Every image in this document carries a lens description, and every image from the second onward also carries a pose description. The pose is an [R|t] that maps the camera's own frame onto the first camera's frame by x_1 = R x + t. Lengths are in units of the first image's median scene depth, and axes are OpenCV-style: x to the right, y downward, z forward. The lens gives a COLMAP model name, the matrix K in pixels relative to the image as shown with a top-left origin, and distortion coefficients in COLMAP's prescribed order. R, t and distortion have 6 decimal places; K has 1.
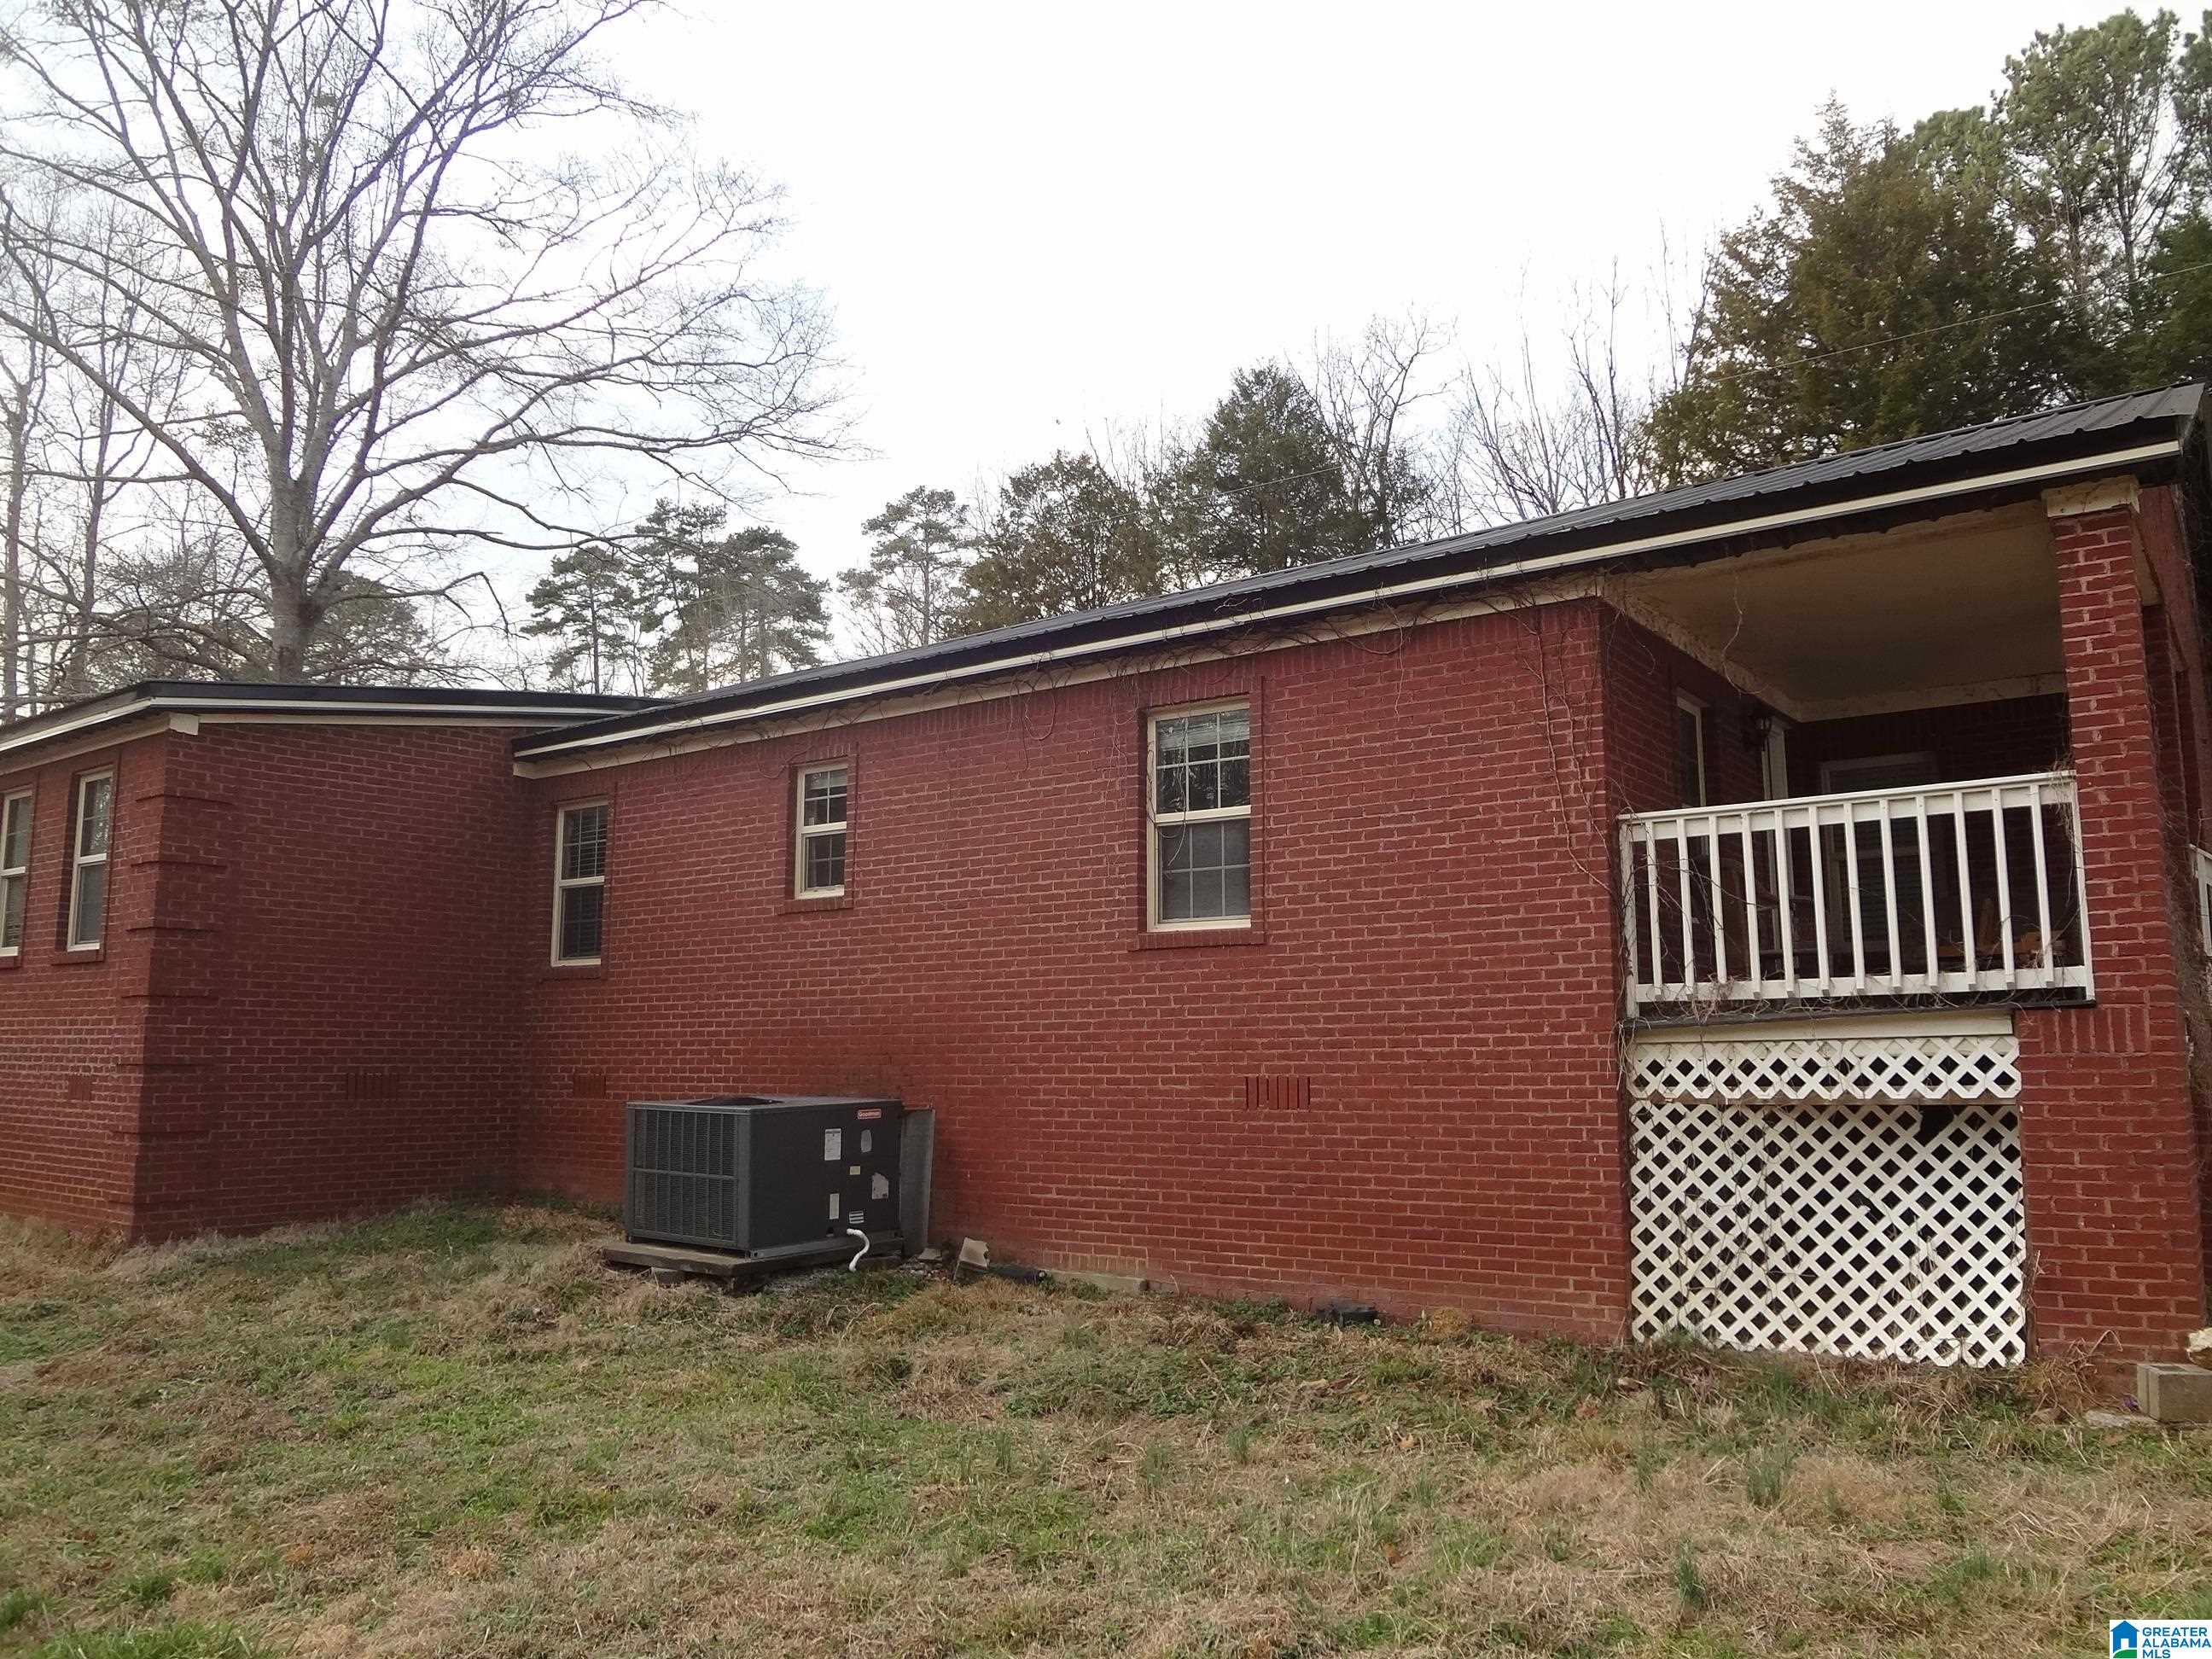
lens RADIAL K [[1641.1, 0, 1105.5], [0, 1641.1, 822.6], [0, 0, 1]] dist [-0.053983, 0.018000]
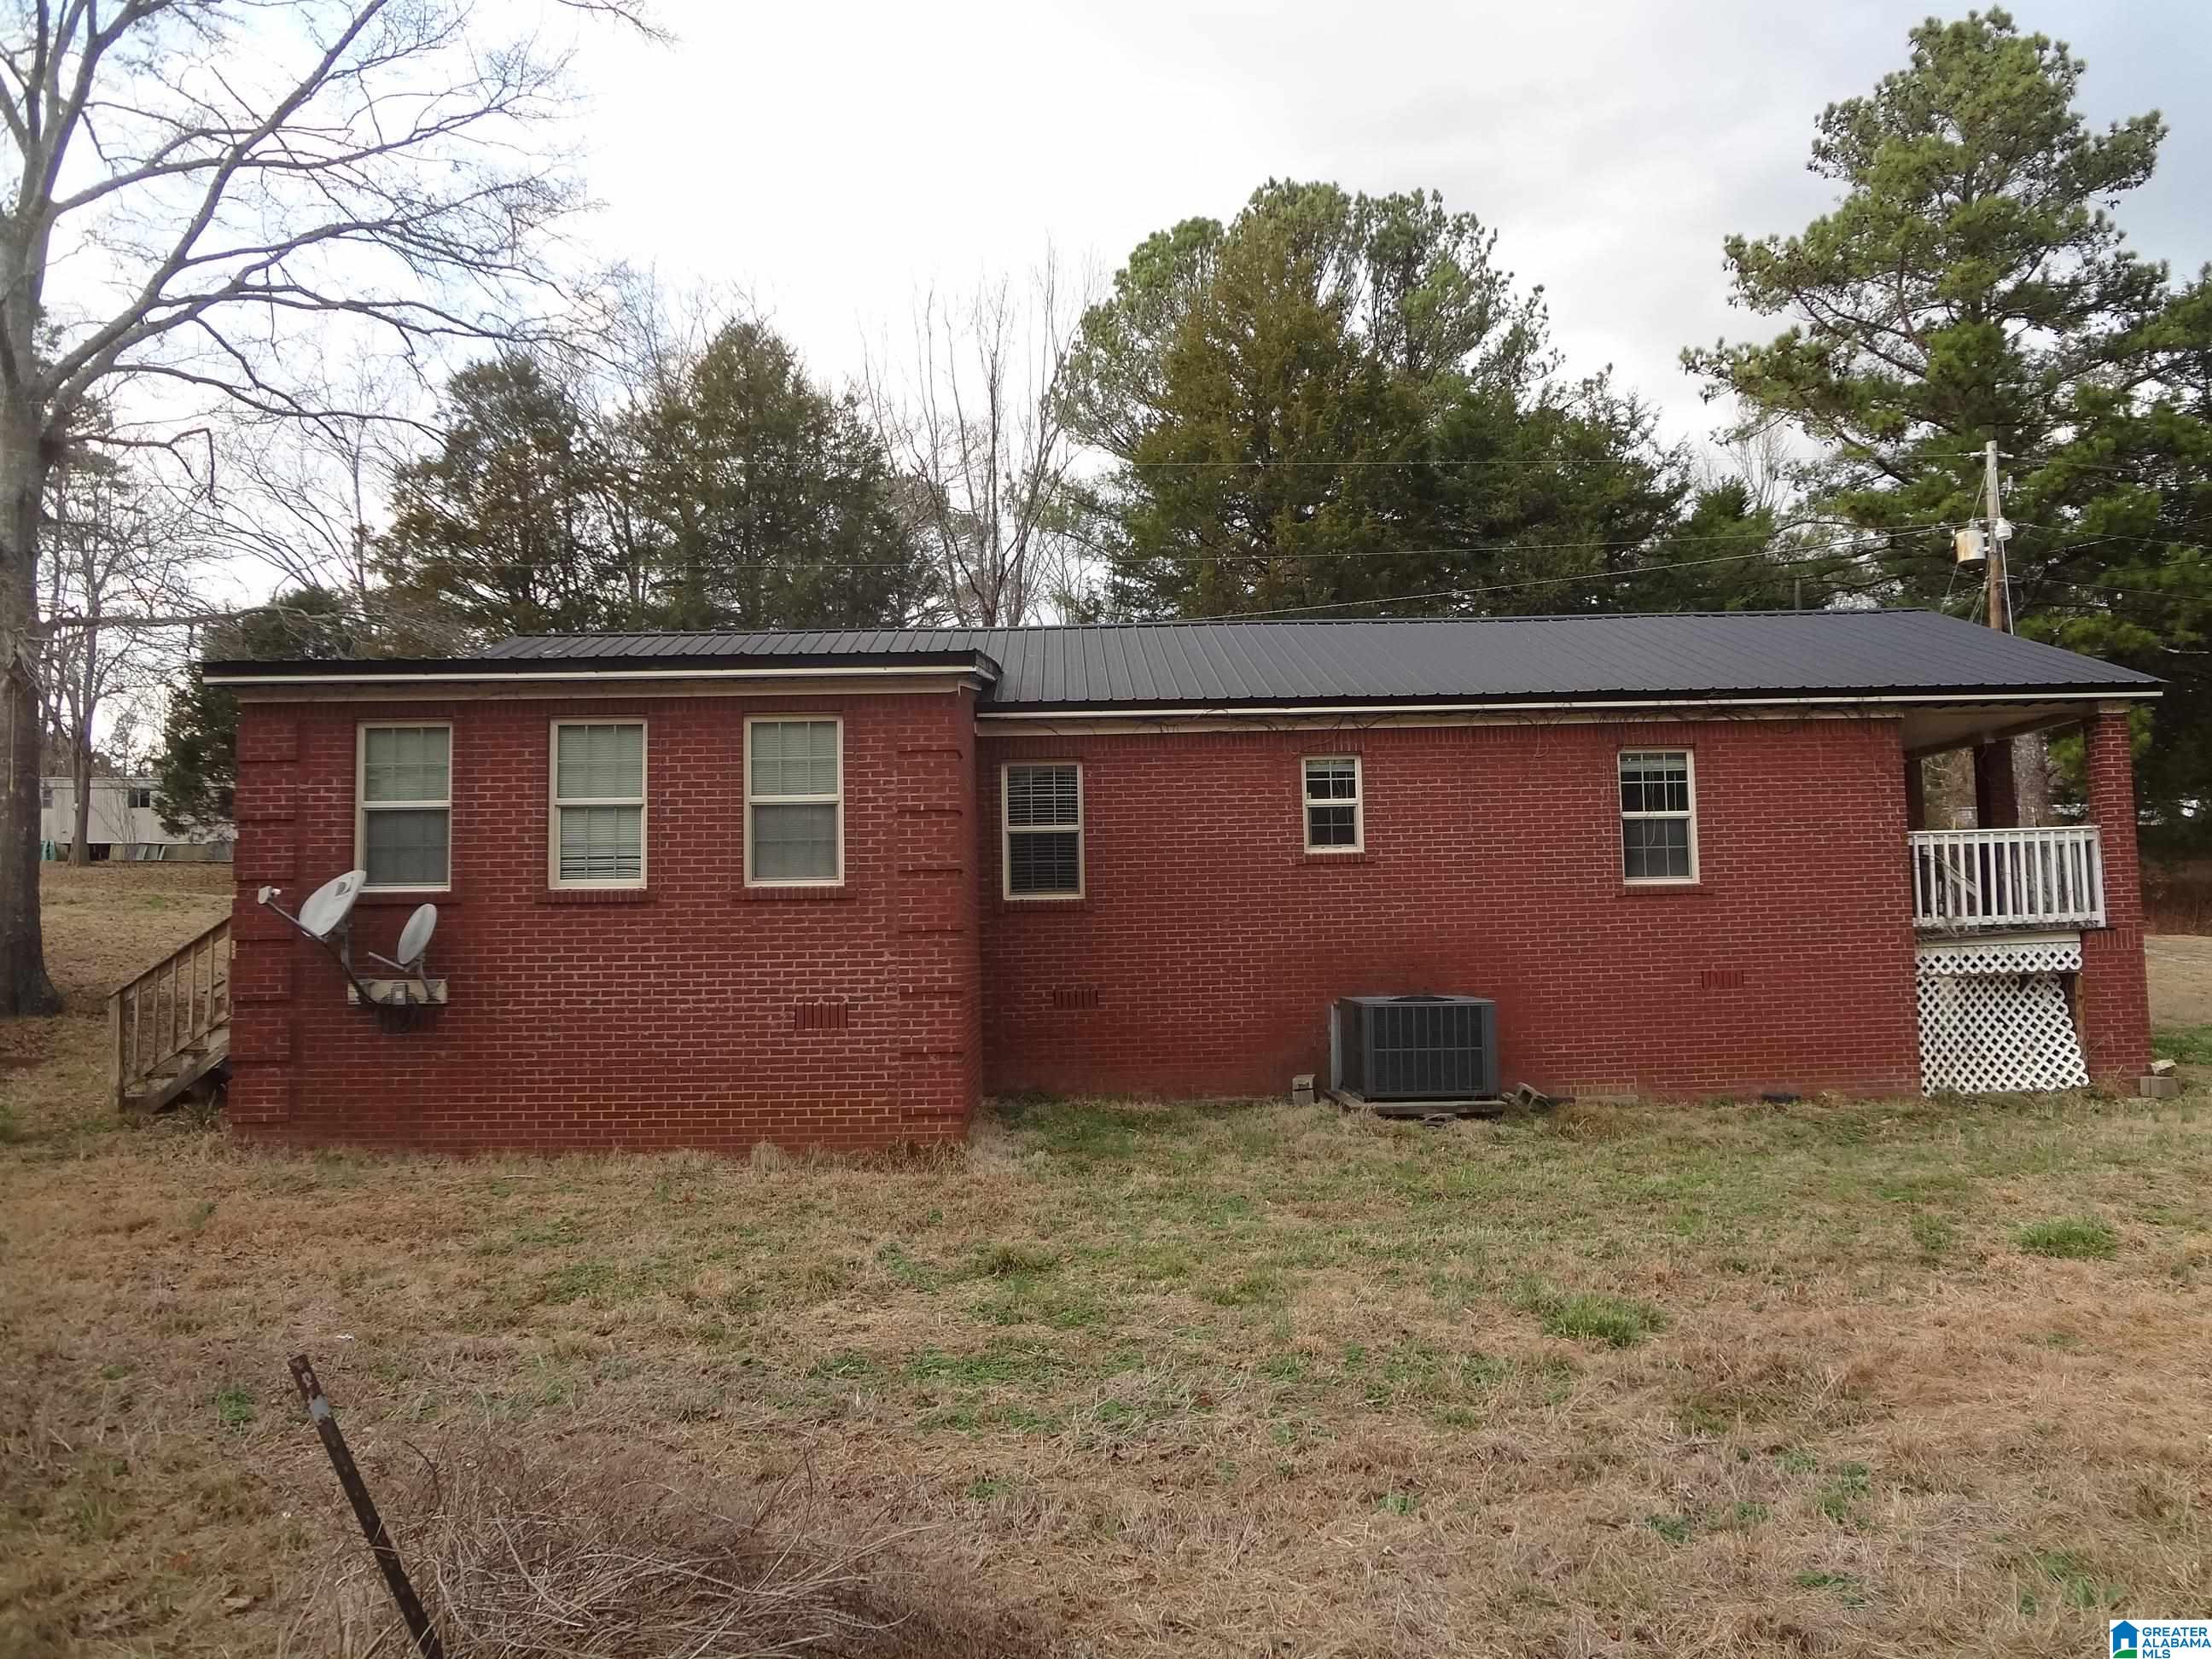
lens RADIAL K [[1641.1, 0, 1111.8], [0, 1641.1, 836.2], [0, 0, 1]] dist [-0.053983, 0.018000]
pose [[0.793511, 0.031542, 0.607738, -1.751580], [-0.064352, 0.997406, 0.032258, -0.000902], [-0.605144, -0.064706, 0.793482, 0.036435]]
